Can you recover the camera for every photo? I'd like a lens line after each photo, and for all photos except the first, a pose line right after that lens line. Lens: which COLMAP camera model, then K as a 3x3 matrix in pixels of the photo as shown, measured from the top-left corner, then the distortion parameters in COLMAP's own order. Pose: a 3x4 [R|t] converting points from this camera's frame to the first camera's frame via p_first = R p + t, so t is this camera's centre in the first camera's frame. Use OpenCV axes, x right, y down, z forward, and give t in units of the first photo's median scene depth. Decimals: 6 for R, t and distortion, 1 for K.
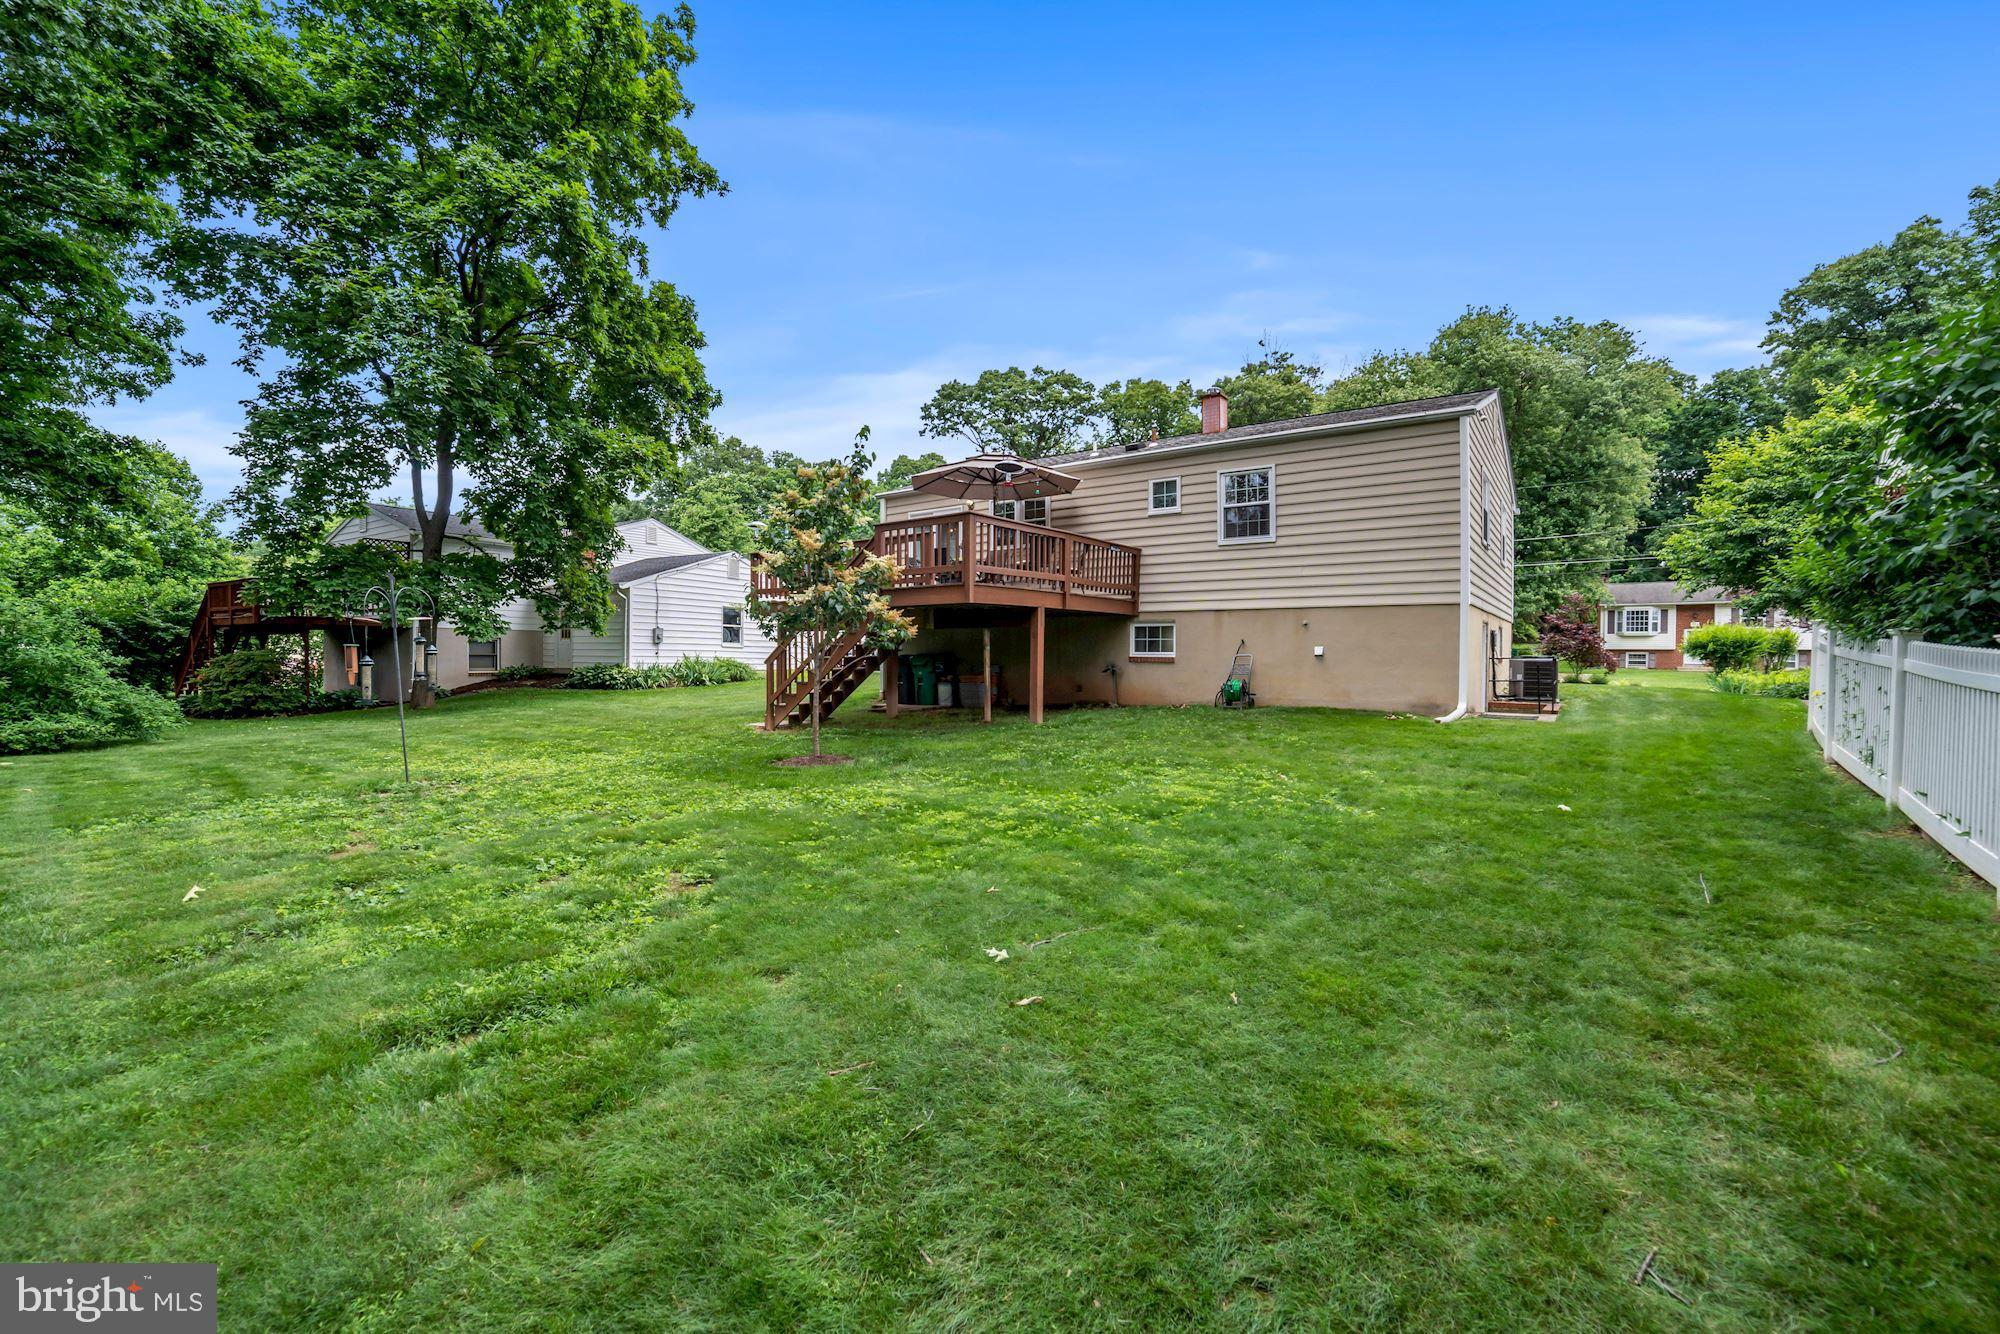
lens RADIAL K [[836.5, 0, 987.3], [0, 836.5, 658.3], [0, 0, 1]] dist [-0.091507, 0.034779]
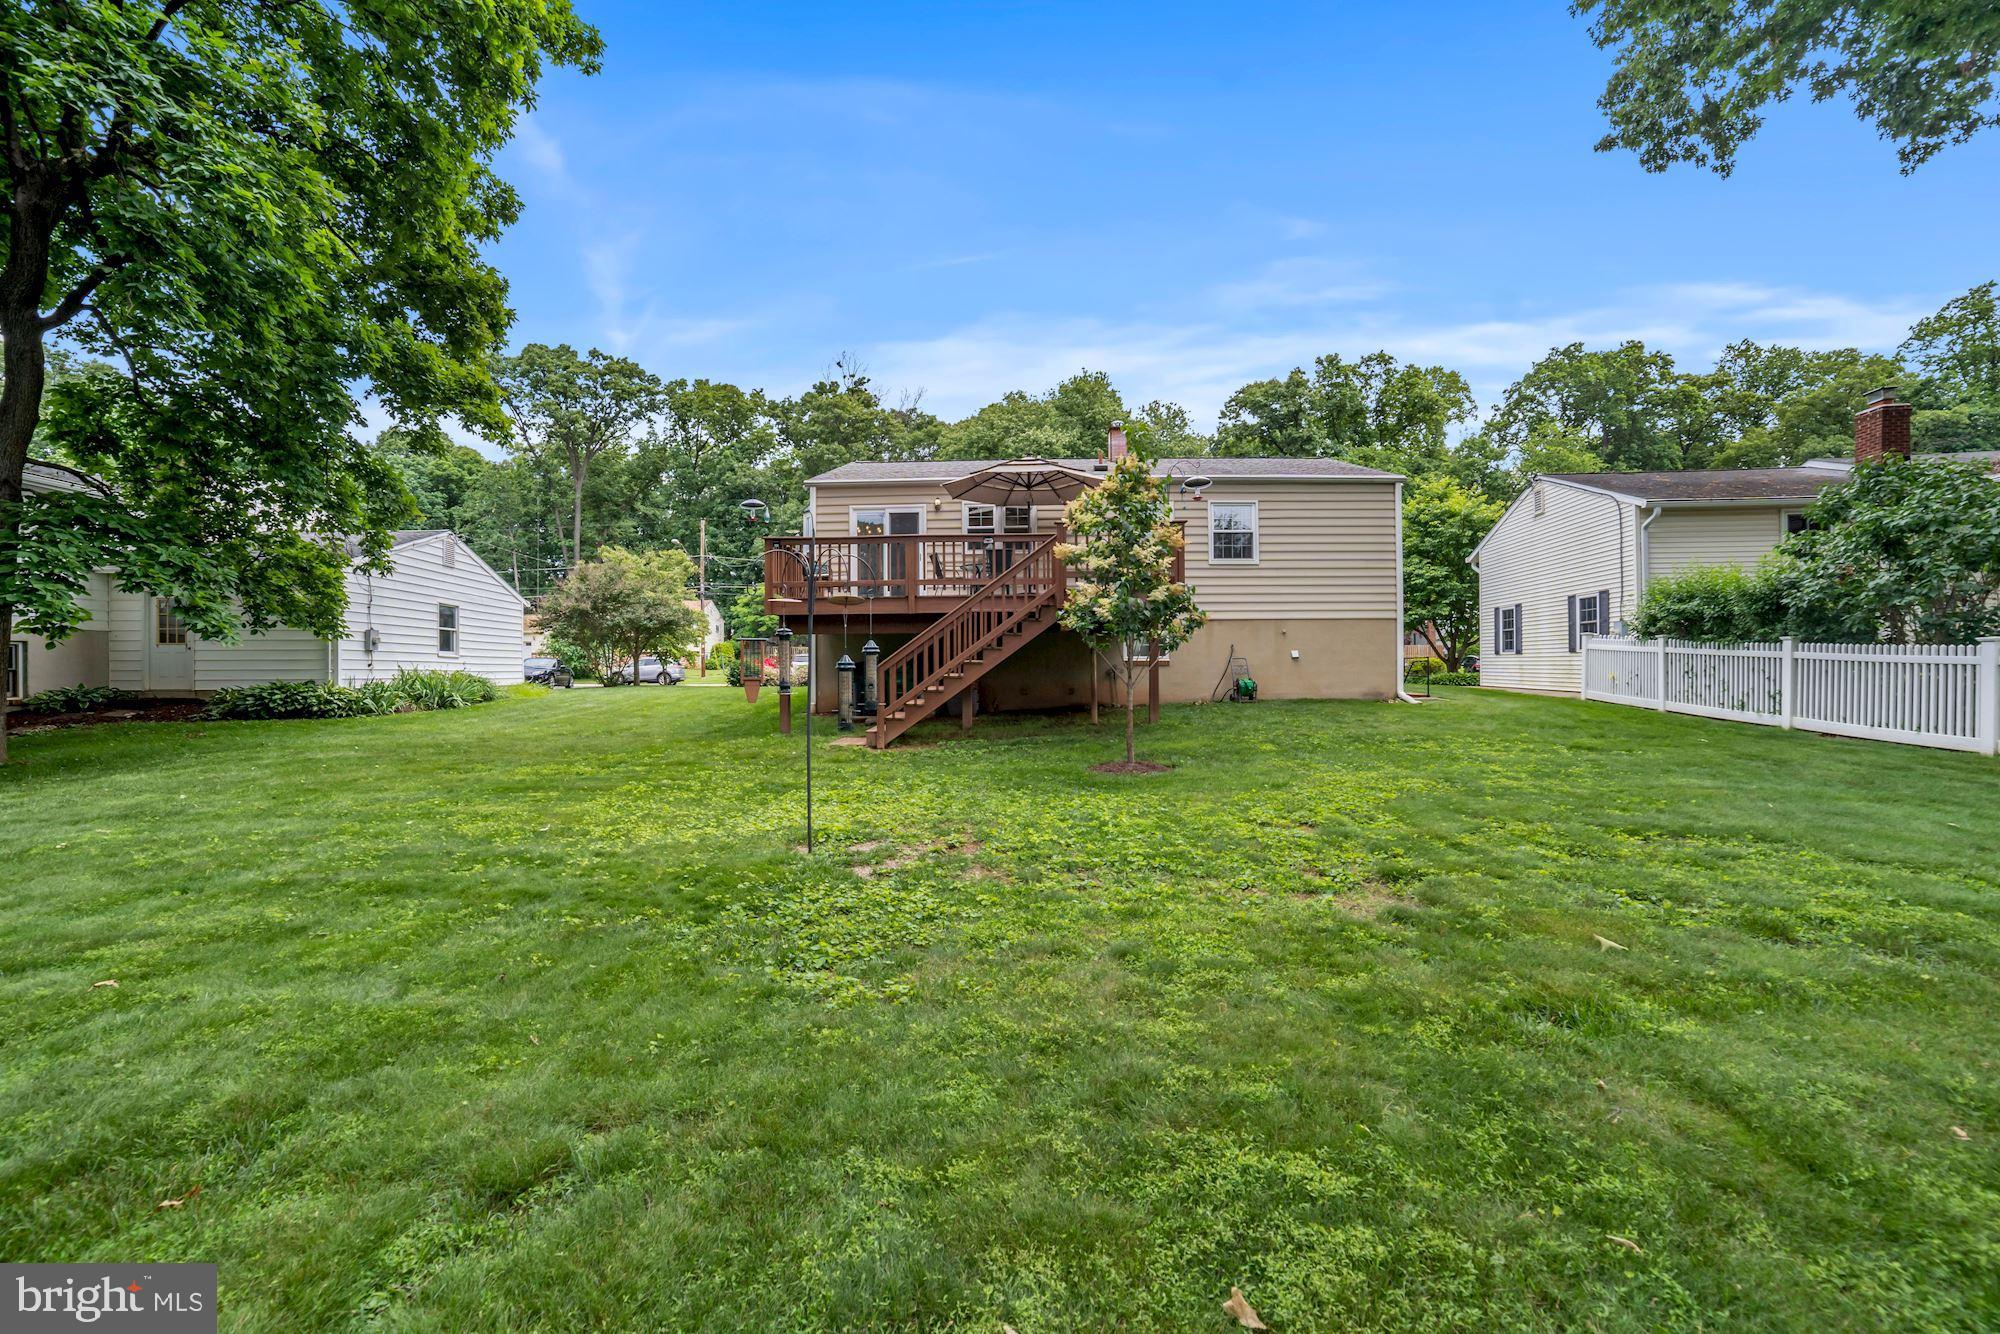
lens RADIAL K [[836.5, 0, 987.3], [0, 836.5, 658.3], [0, 0, 1]] dist [-0.091507, 0.034779]
pose [[0.823321, -0.004982, 0.567554, -0.360018], [0.013232, 0.999858, -0.010418, 0.002356], [-0.567422, 0.016087, 0.823270, 0.121739]]
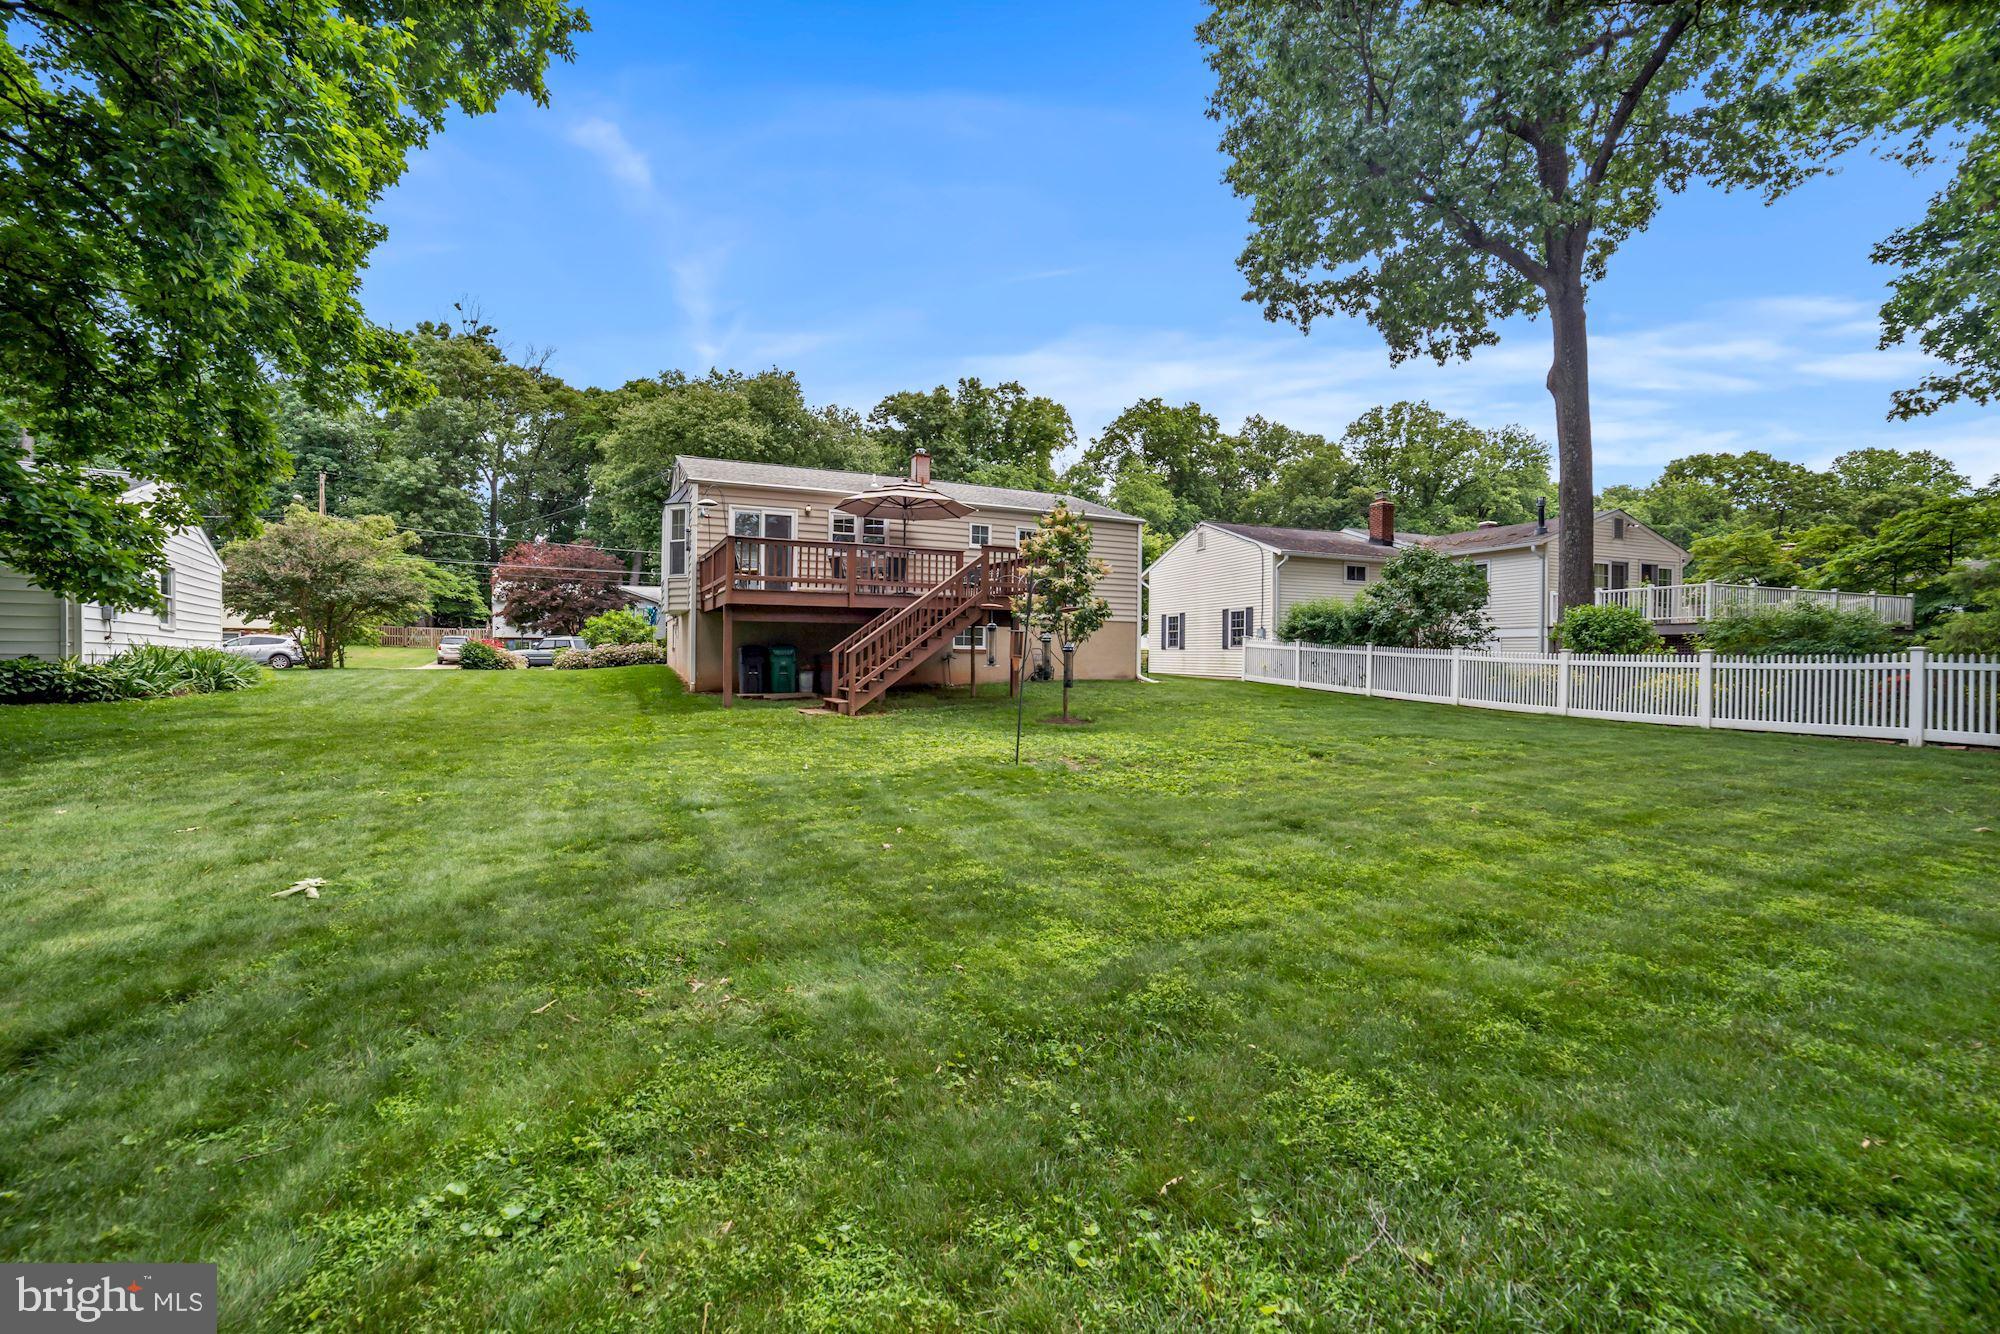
lens RADIAL K [[821.3, 0, 1013.4], [0, 821.3, 657.5], [0, 0, 1]] dist [-0.100706, 0.031698]
pose [[0.464375, -0.002959, 0.885634, -0.587673], [-0.003050, 0.999983, 0.004940, 0.003218], [-0.885634, -0.004995, 0.464358, 0.173603]]
